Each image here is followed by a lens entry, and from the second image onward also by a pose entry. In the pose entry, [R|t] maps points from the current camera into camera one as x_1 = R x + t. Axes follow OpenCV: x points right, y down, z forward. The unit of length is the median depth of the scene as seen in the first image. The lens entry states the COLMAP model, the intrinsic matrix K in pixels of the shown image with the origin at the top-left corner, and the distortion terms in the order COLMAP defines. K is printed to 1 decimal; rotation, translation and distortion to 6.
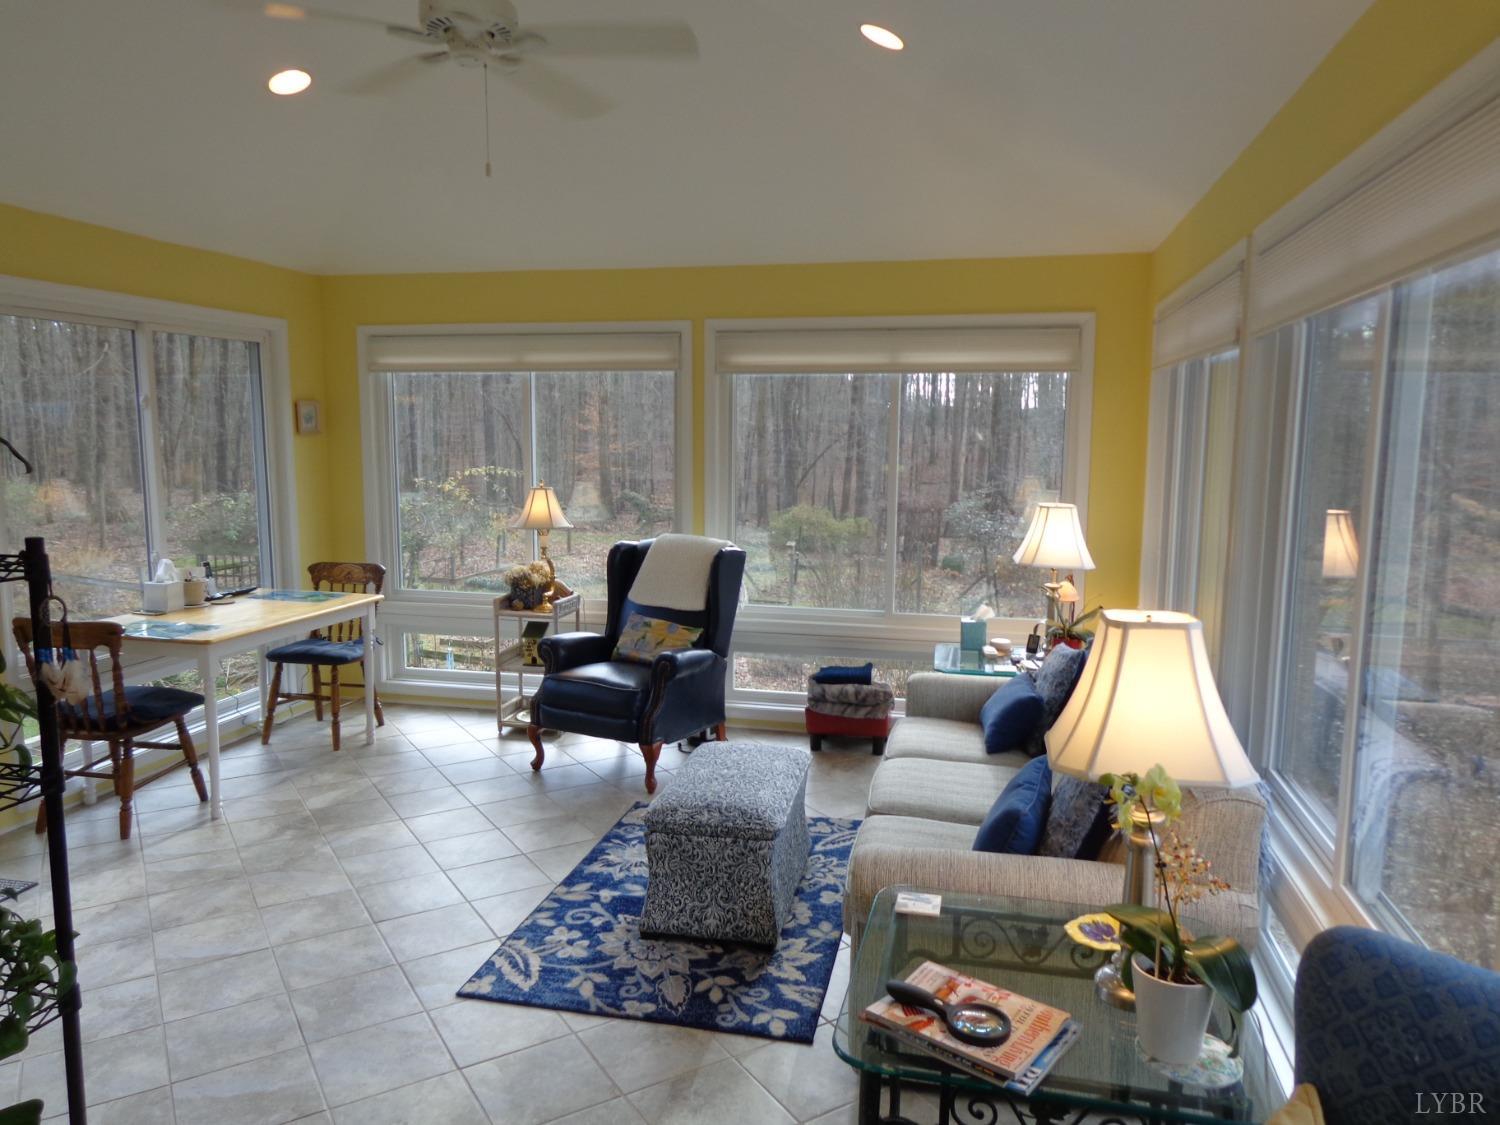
lens RADIAL K [[1063.7, 0, 759.5], [0, 1063.7, 572.3], [0, 0, 1]] dist [0.012553, 0.004078]
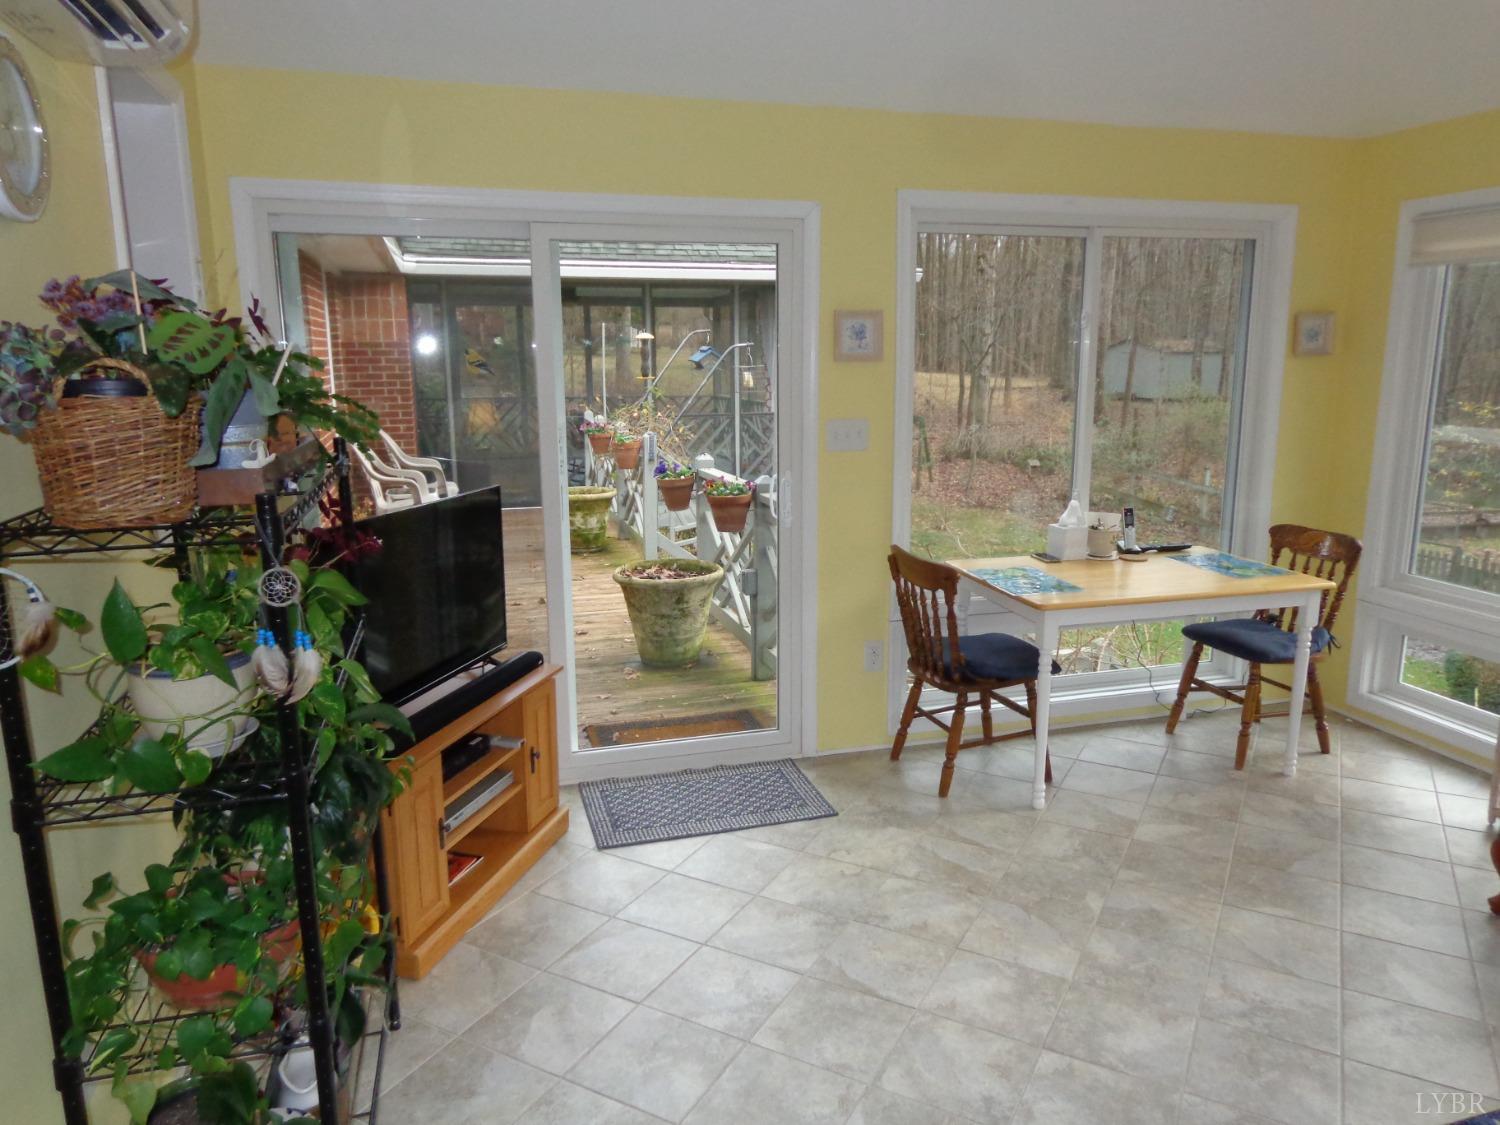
lens RADIAL K [[1063.7, 0, 752.3], [0, 1063.7, 564.3], [0, 0, 1]] dist [0.012553, 0.004078]
pose [[0.491487, 0.167650, -0.854596, 0.084596], [-0.110941, 0.985354, 0.129498, -0.051600], [0.863790, 0.031163, 0.502888, 0.381285]]
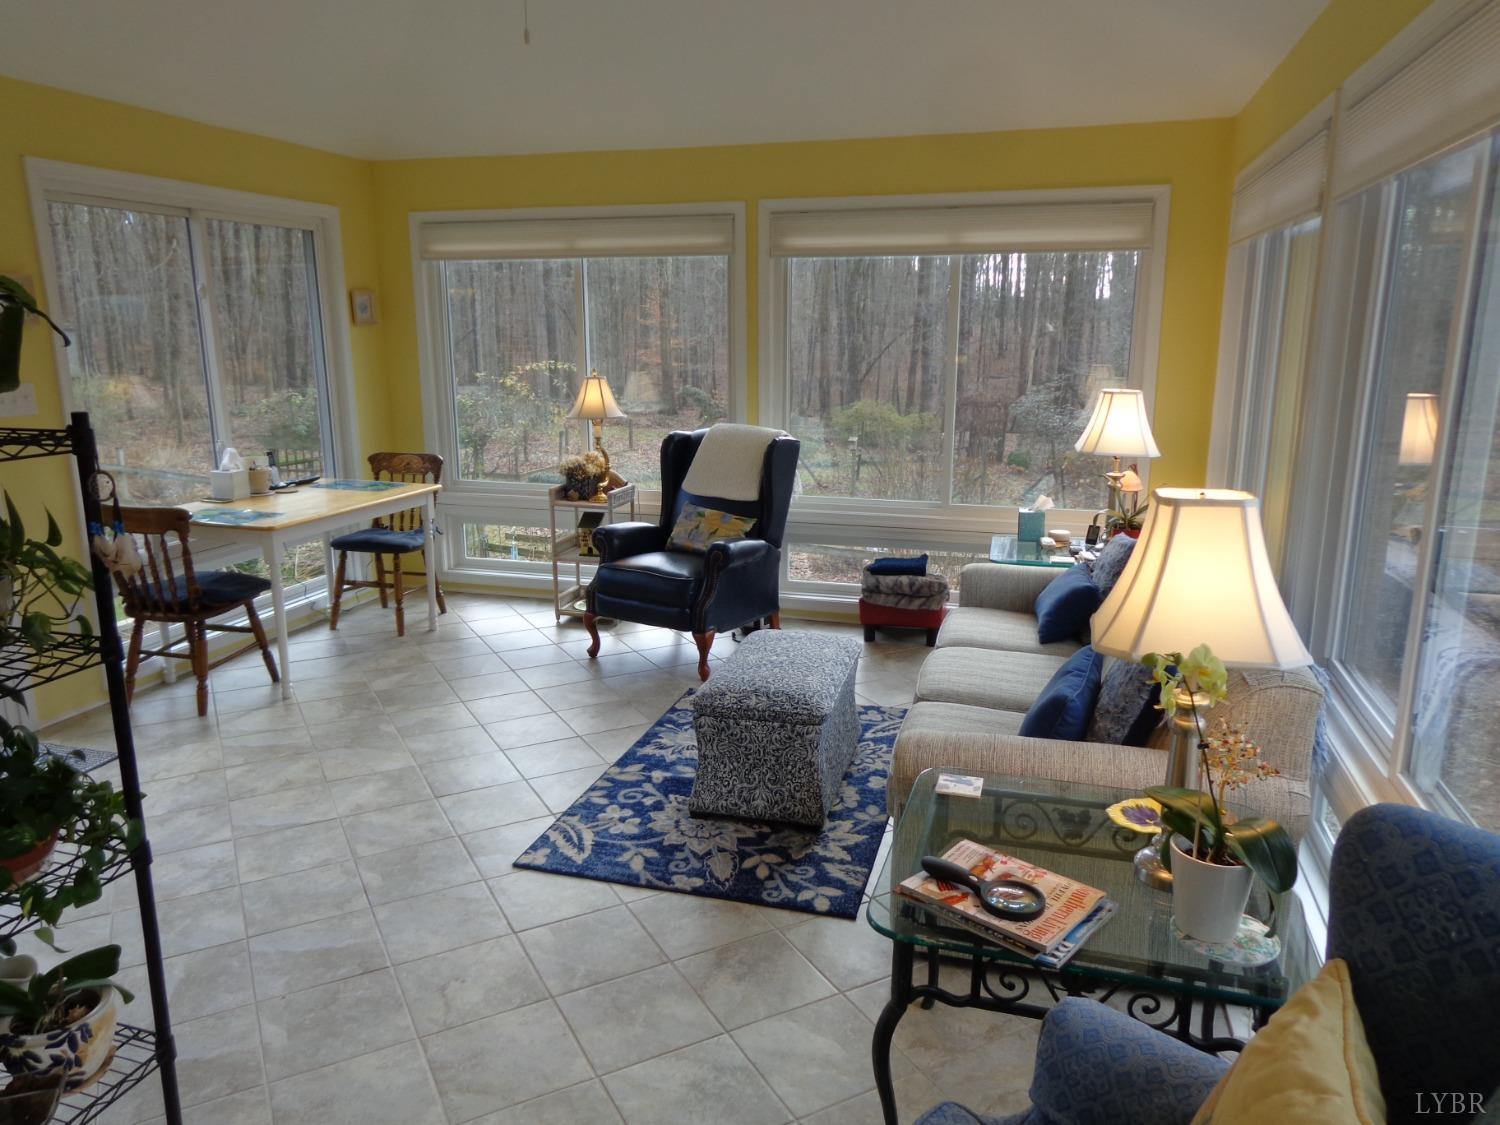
lens RADIAL K [[1063.7, 0, 758.5], [0, 1063.7, 567.4], [0, 0, 1]] dist [0.012553, 0.004078]
pose [[0.998178, 0.005634, -0.060079, 0.011301], [-0.000129, 0.995828, 0.091253, 0.009181], [0.060343, -0.091079, 0.994014, 0.007572]]
